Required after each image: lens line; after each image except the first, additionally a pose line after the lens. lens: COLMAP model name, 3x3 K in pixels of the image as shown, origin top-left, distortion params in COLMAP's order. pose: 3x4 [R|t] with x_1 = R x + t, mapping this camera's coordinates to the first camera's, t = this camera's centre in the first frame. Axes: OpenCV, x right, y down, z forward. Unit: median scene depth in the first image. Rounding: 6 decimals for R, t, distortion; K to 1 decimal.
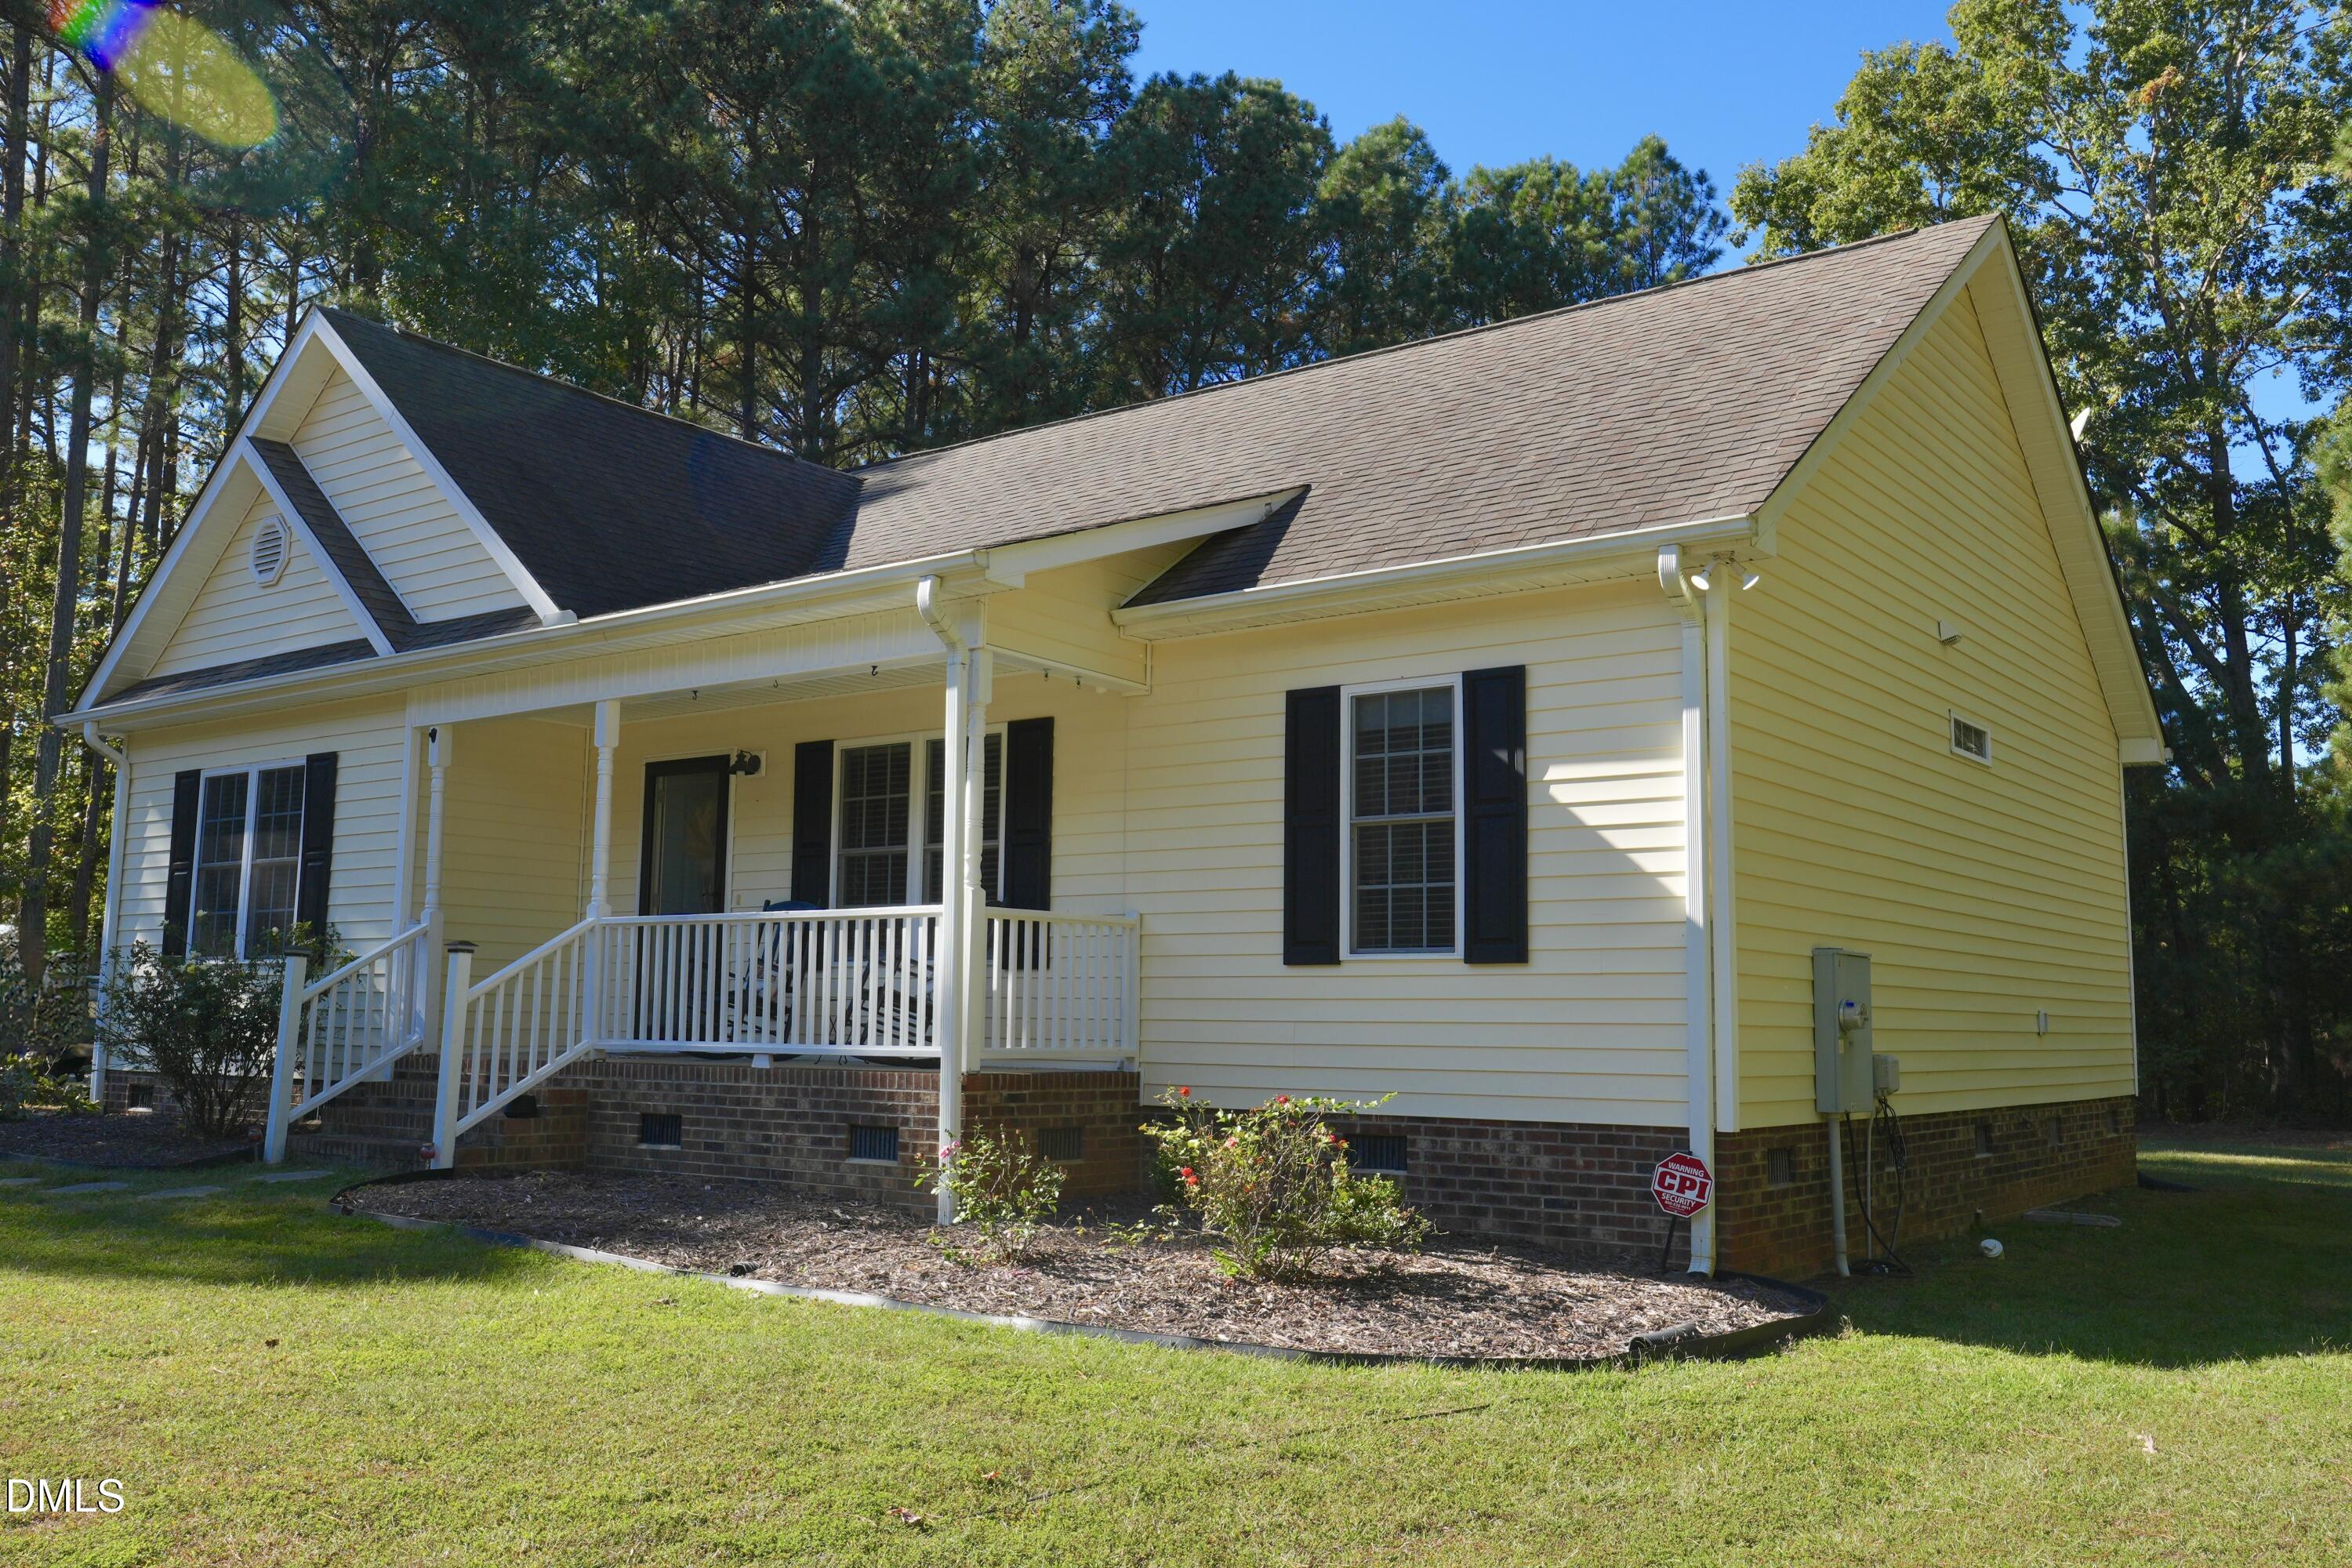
lens RADIAL K [[1994.0, 0, 1176.0], [0, 1994.0, 784.0], [0, 0, 1]] dist [-0.003979, -0.003649]
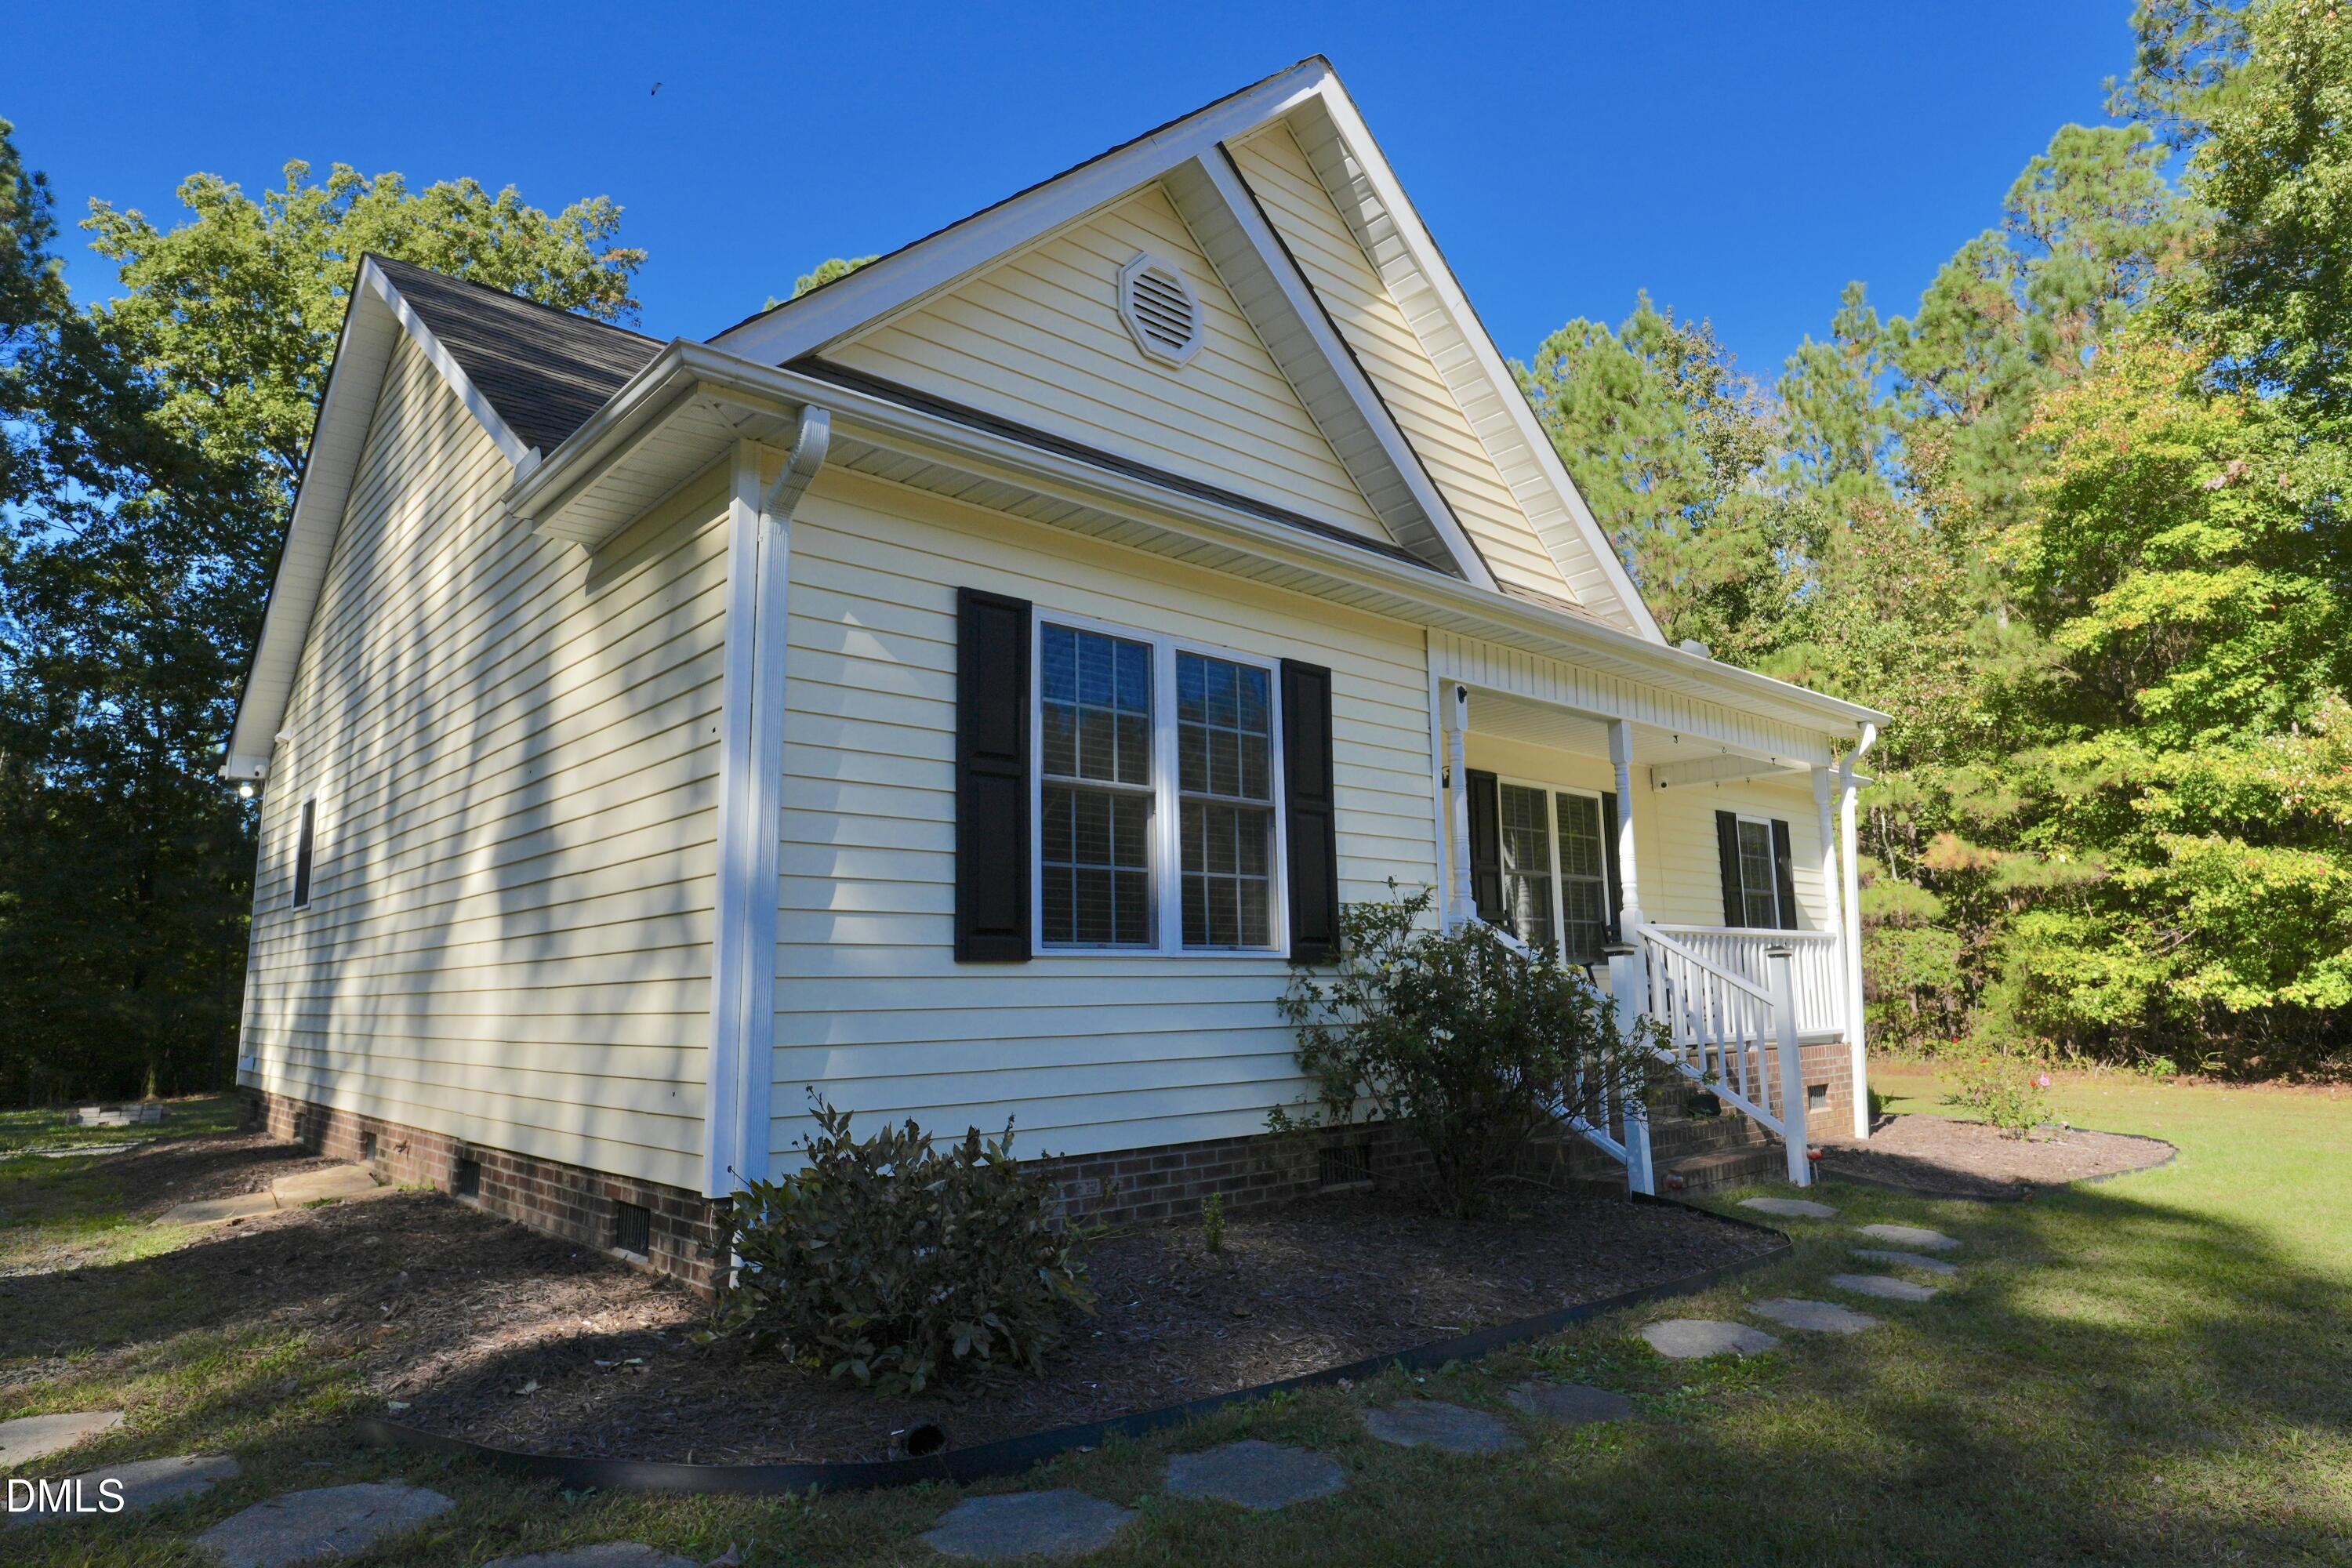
lens RADIAL K [[1365.3, 0, 1176.3], [0, 1365.3, 767.8], [0, 0, 1]] dist [0.000502, 0.000278]
pose [[0.192405, 0.147371, 0.970187, -1.182382], [-0.096327, 0.986721, -0.130779, 0.117670], [-0.976576, -0.068292, 0.204046, 1.228064]]
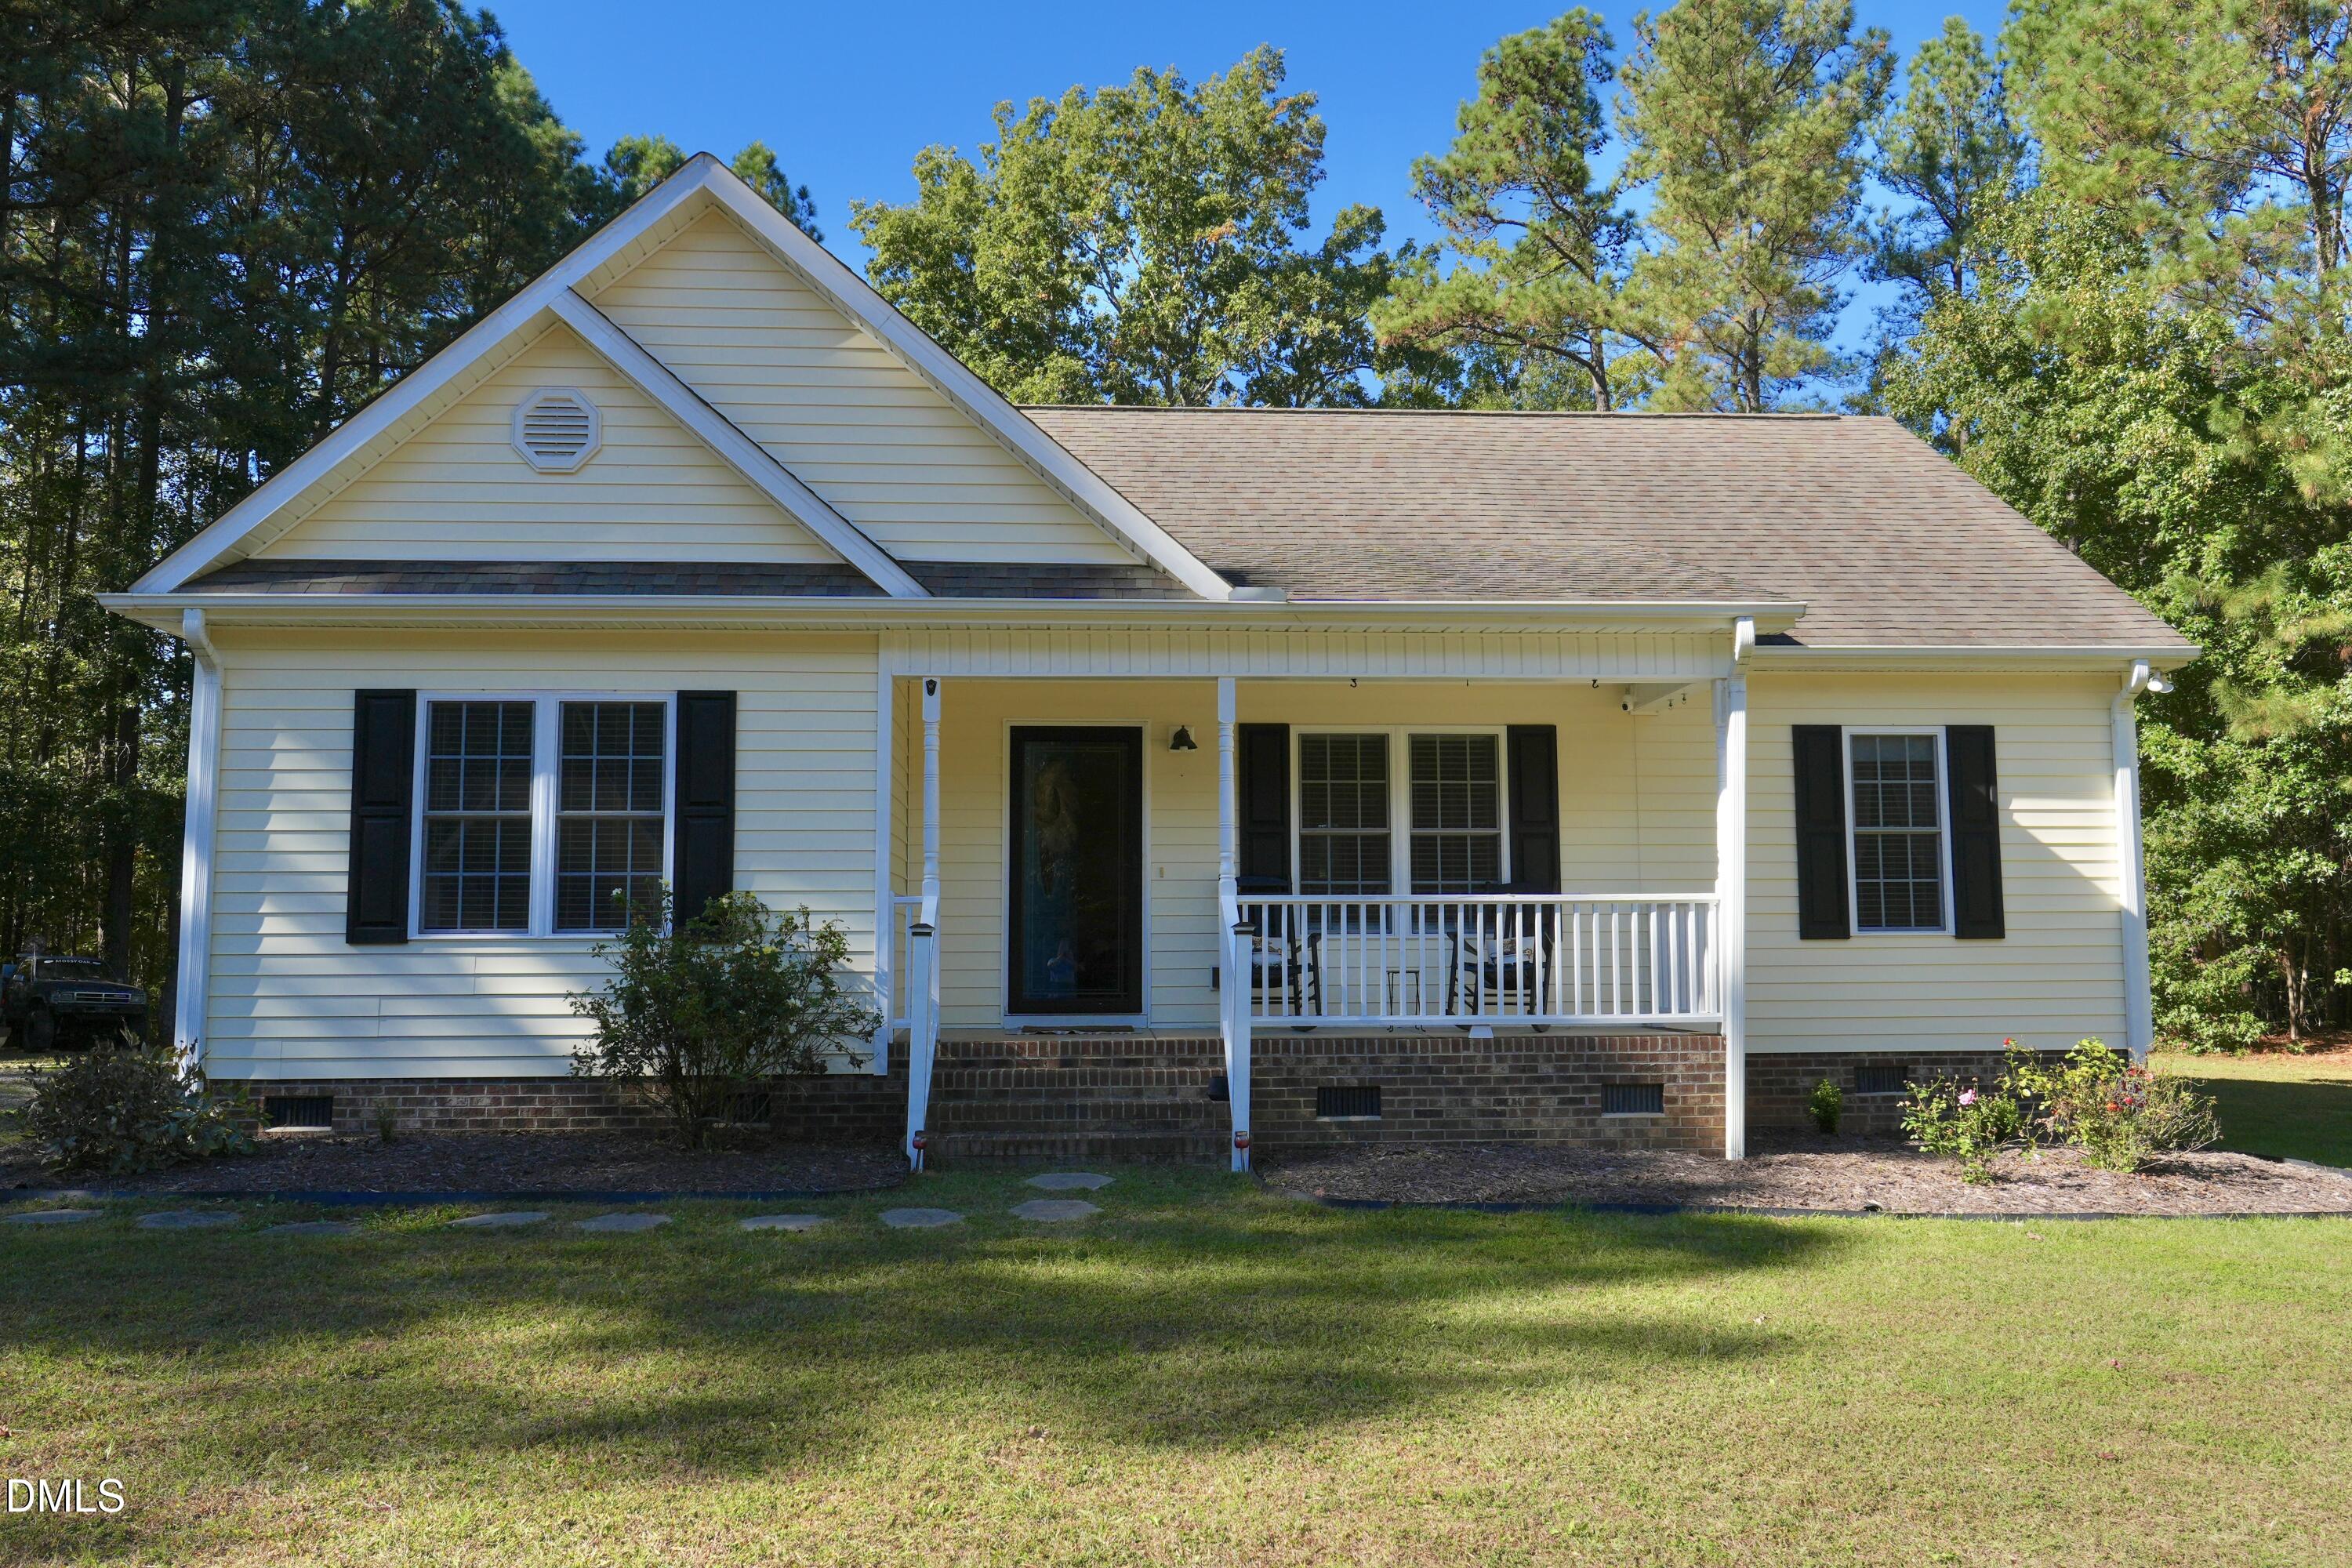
lens RADIAL K [[1837.5, 0, 1176.0], [0, 1837.5, 784.0], [0, 0, 1]] dist [0.010473, -0.128027]
pose [[0.764466, 0.044267, 0.643143, -1.011717], [-0.062800, 0.998008, 0.005954, 0.008926], [-0.641598, -0.044941, 0.765723, 0.355260]]
